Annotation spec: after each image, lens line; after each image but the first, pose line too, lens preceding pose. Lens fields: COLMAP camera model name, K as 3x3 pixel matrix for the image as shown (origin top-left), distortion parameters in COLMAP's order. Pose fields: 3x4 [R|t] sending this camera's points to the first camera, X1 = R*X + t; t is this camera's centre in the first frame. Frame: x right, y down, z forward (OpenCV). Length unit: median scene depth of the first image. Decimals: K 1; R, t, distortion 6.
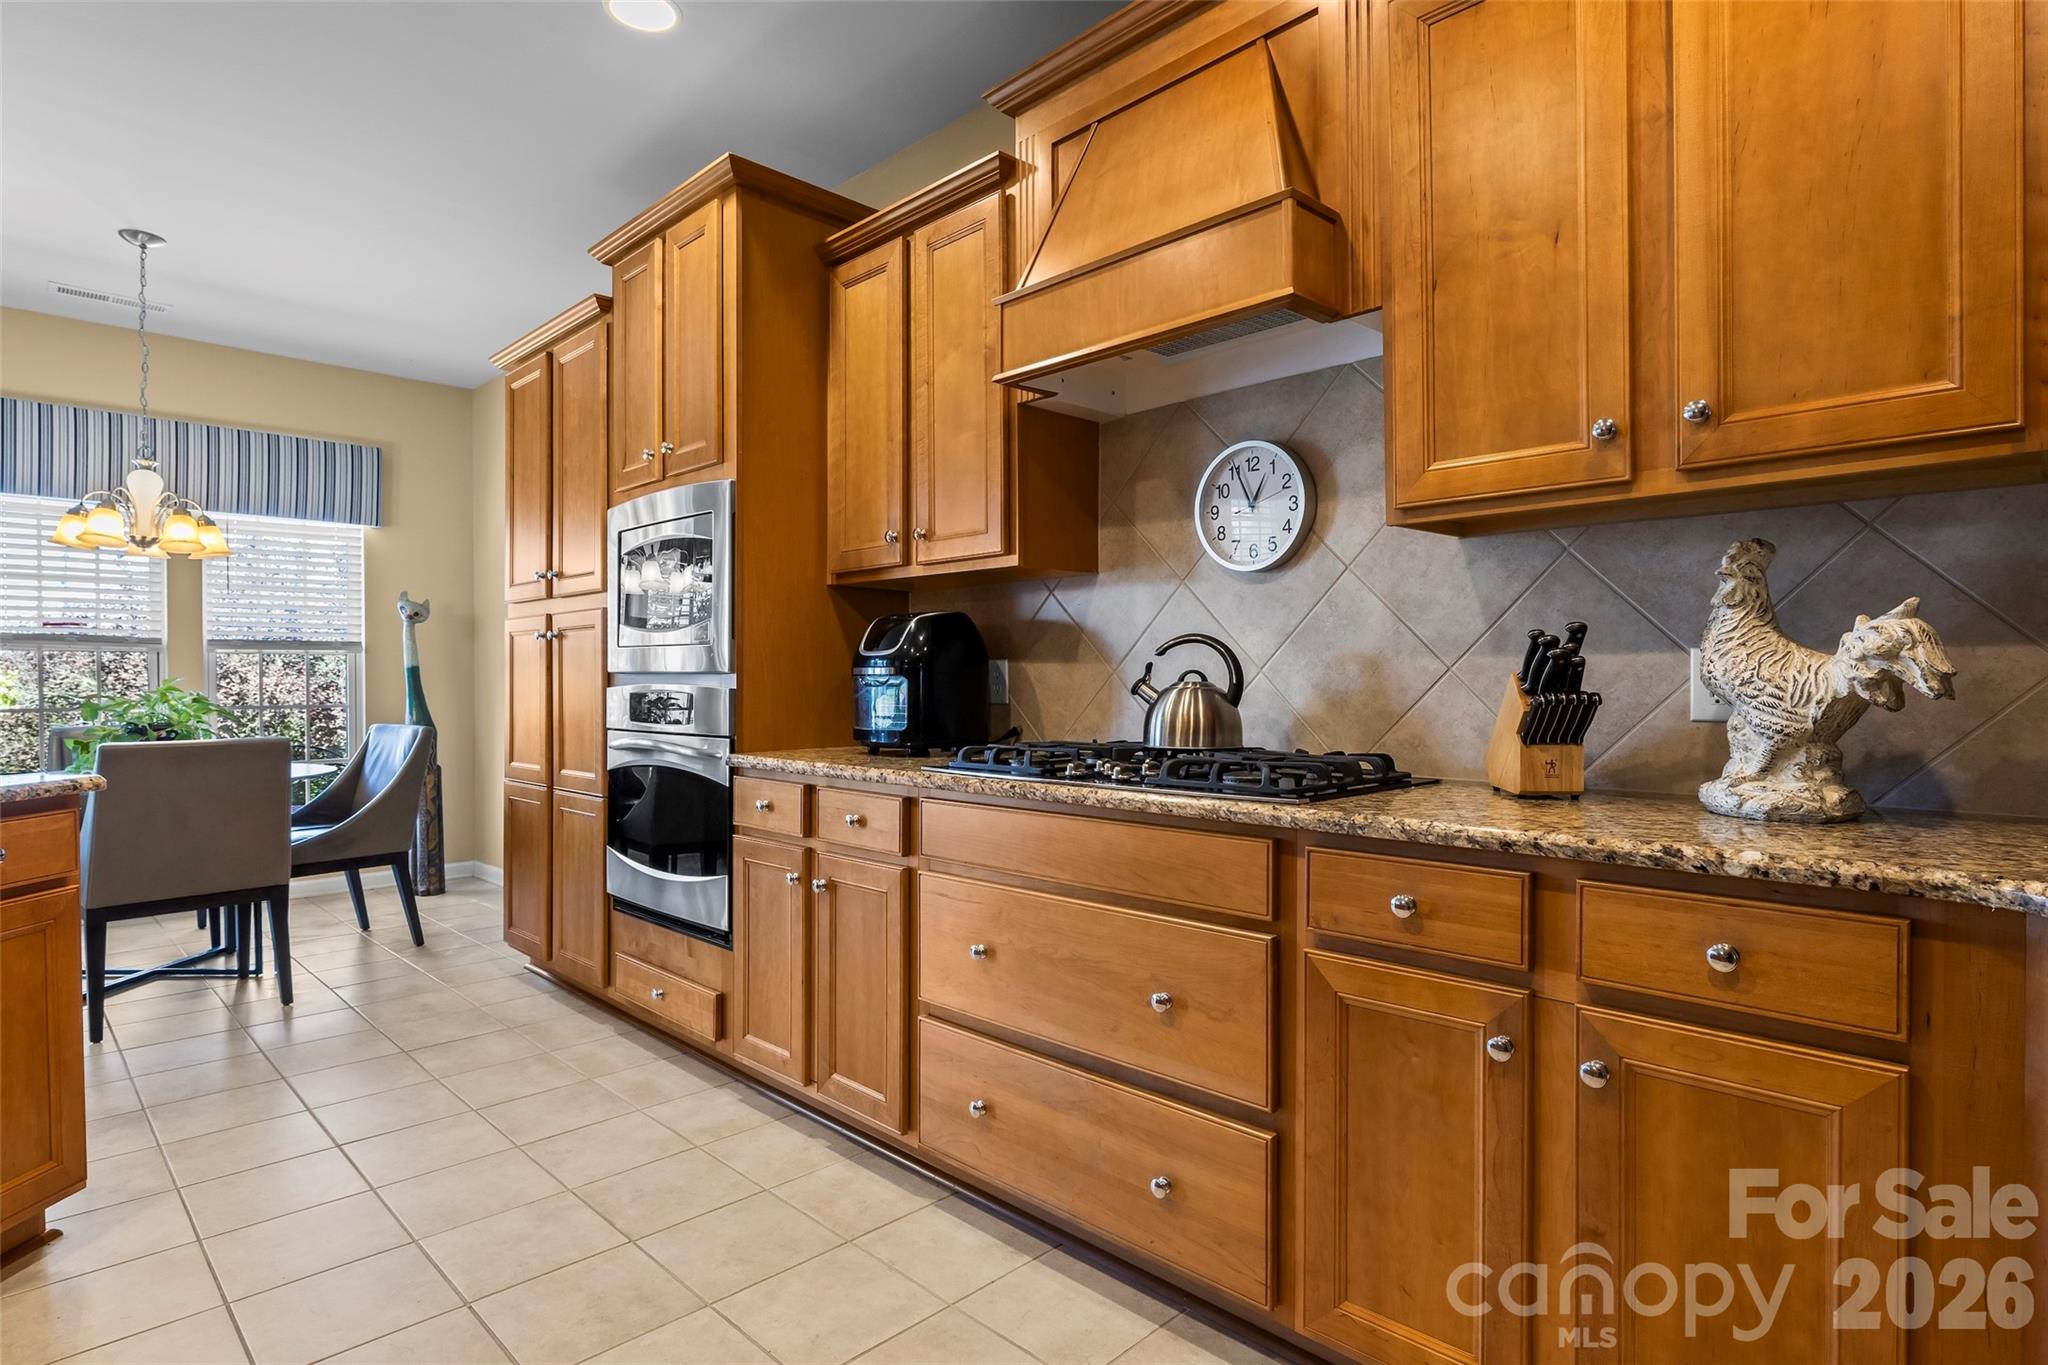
lens RADIAL K [[1043.7, 0, 1021.3], [0, 1043.7, 684.8], [0, 0, 1]] dist [-0.009132, 0.004704]
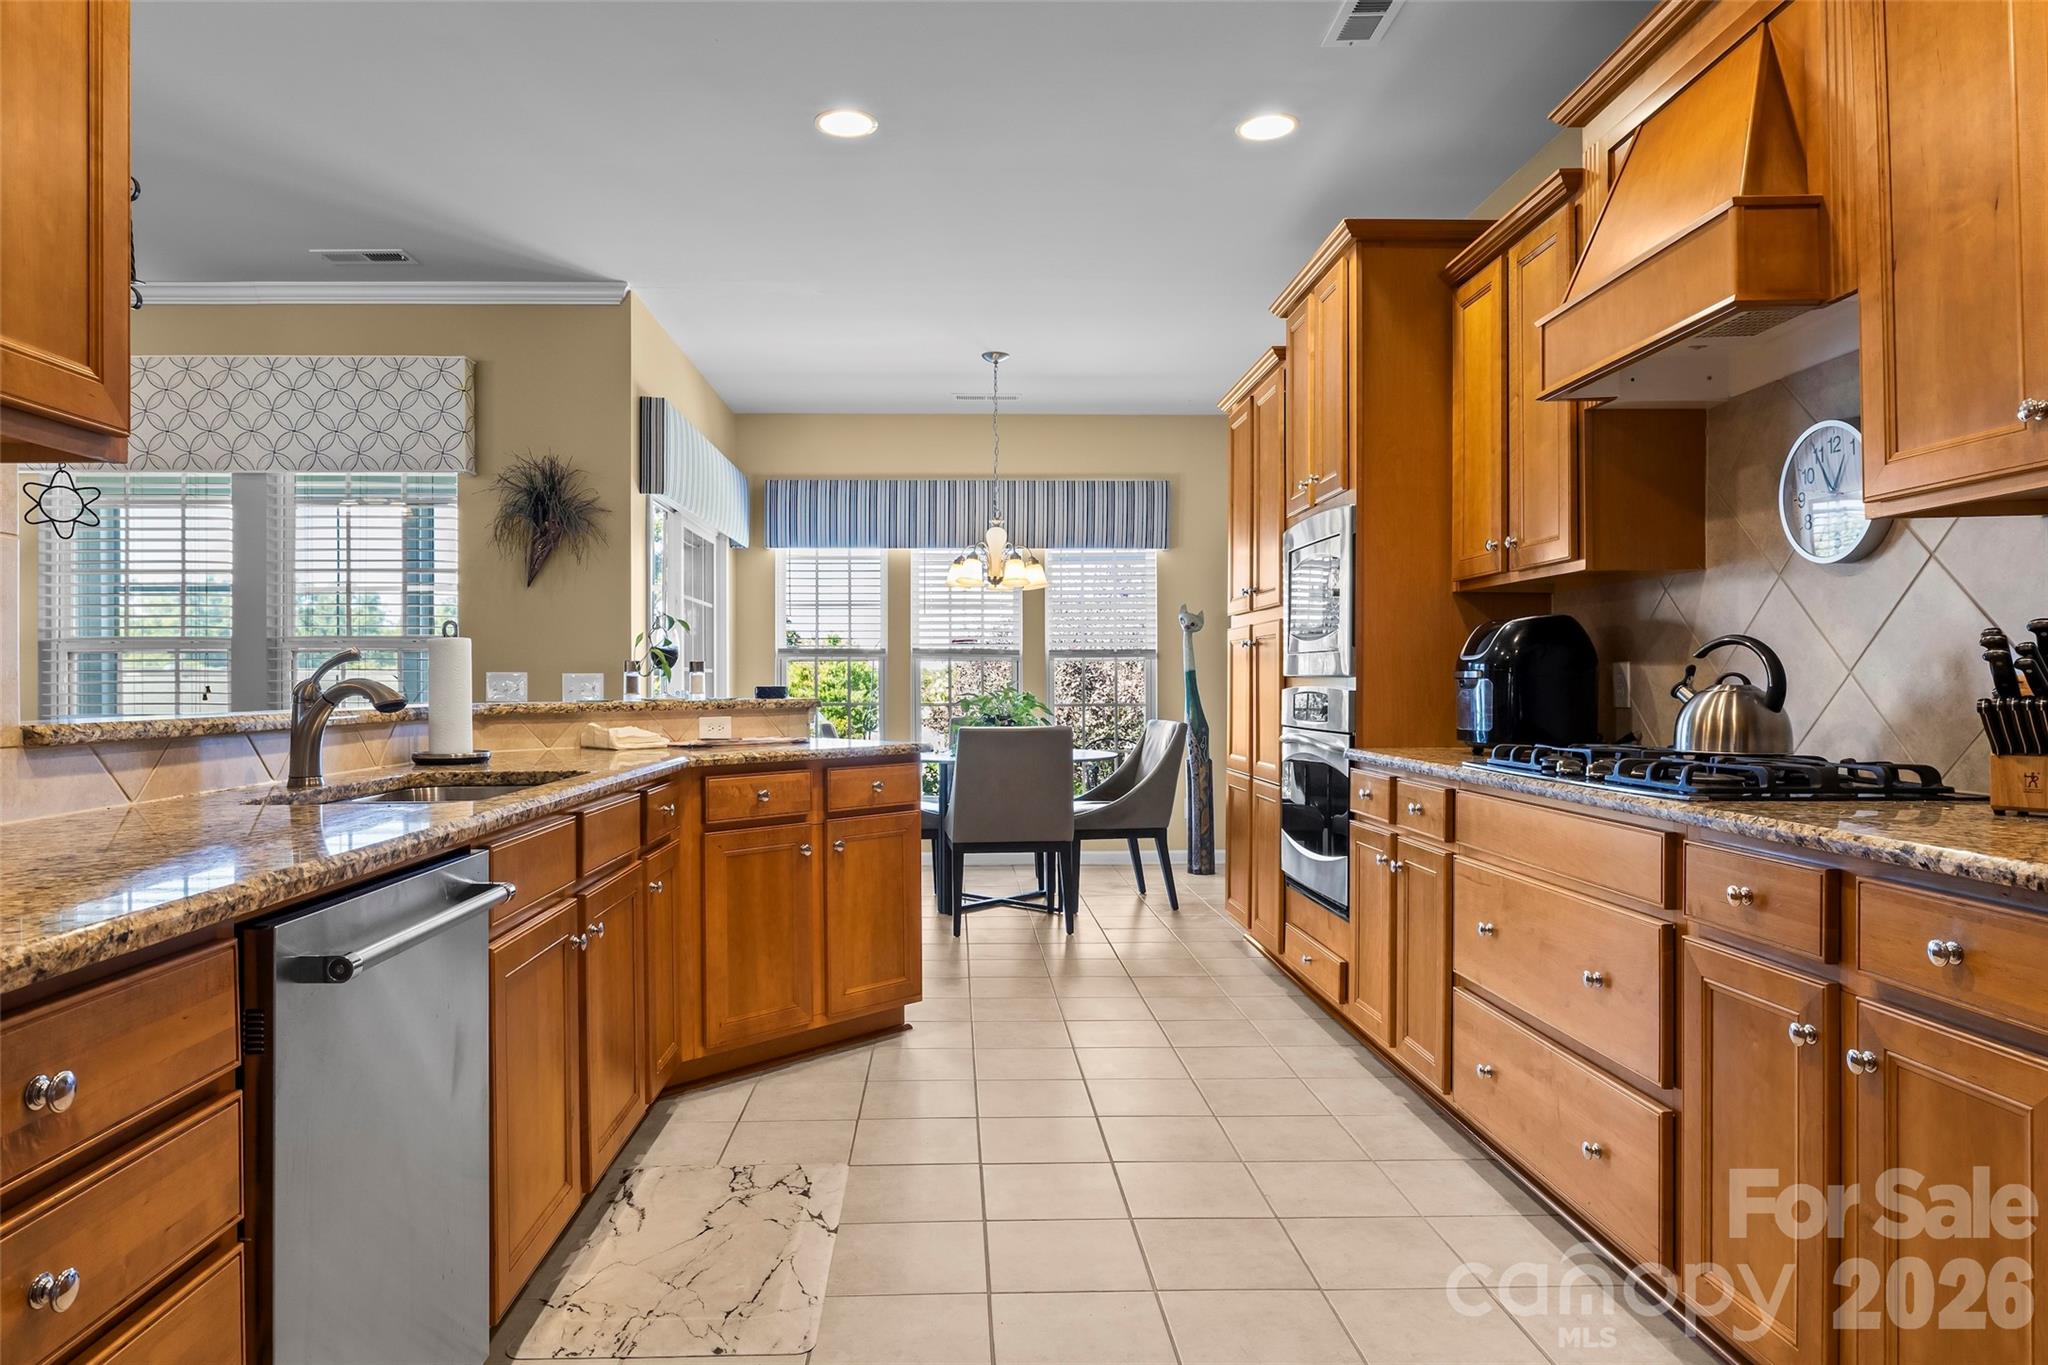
lens RADIAL K [[1152.4, 0, 1020.4], [0, 1152.4, 681.3], [0, 0, 1]] dist [-0.018134, -0.000358]
pose [[0.751464, -0.000506, -0.659774, 0.281458], [-0.003494, 0.999983, -0.004747, 0.000761], [0.659765, 0.005872, 0.751449, -0.171996]]
